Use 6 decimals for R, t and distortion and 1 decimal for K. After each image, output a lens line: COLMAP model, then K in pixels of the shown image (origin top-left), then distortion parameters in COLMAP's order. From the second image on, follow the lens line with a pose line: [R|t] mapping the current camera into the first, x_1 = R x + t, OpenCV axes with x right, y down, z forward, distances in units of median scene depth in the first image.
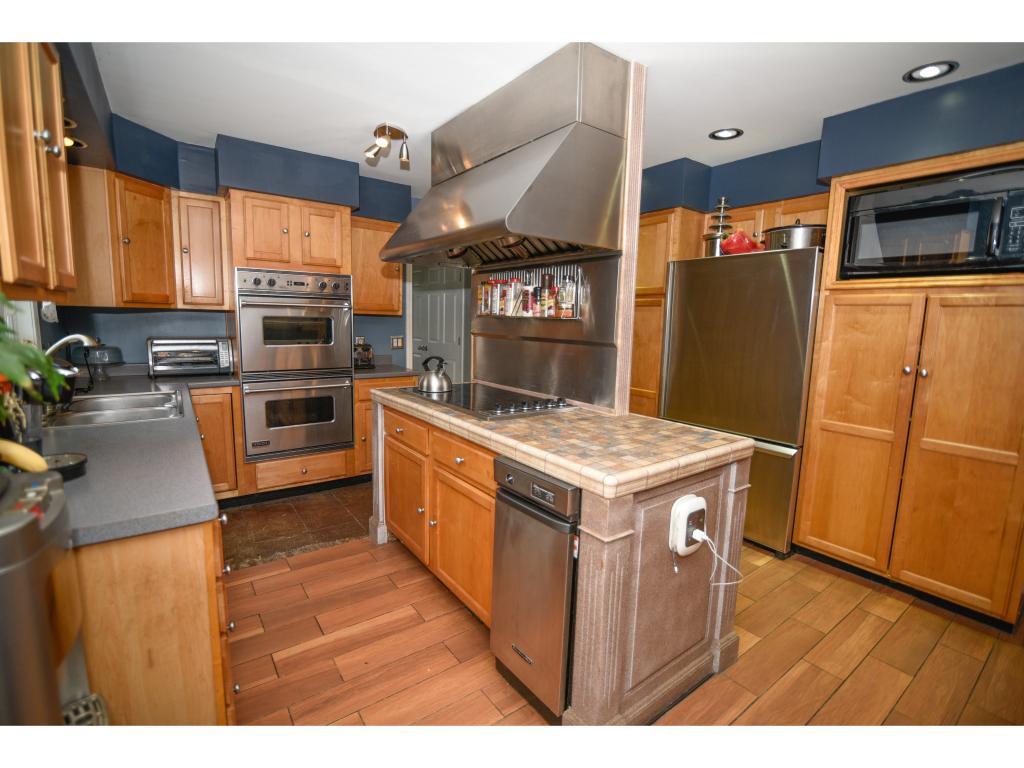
lens RADIAL K [[469.4, 0, 509.3], [0, 469.4, 381.4], [0, 0, 1]] dist [-0.022062, 0.001344]
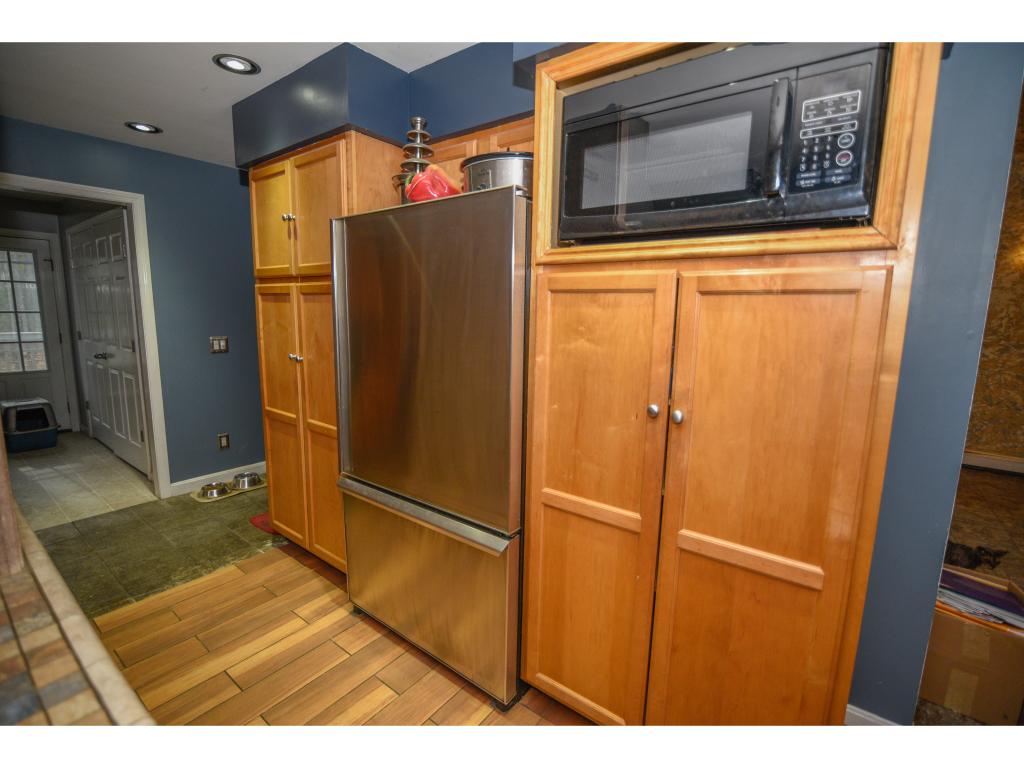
lens RADIAL K [[469.4, 0, 510.5], [0, 469.4, 383.4], [0, 0, 1]] dist [-0.022062, 0.001344]
pose [[0.955472, -0.053605, 0.290171, 0.536747], [0.045191, 0.998343, 0.035625, -0.083230], [-0.291600, -0.020926, 0.956312, 0.515395]]
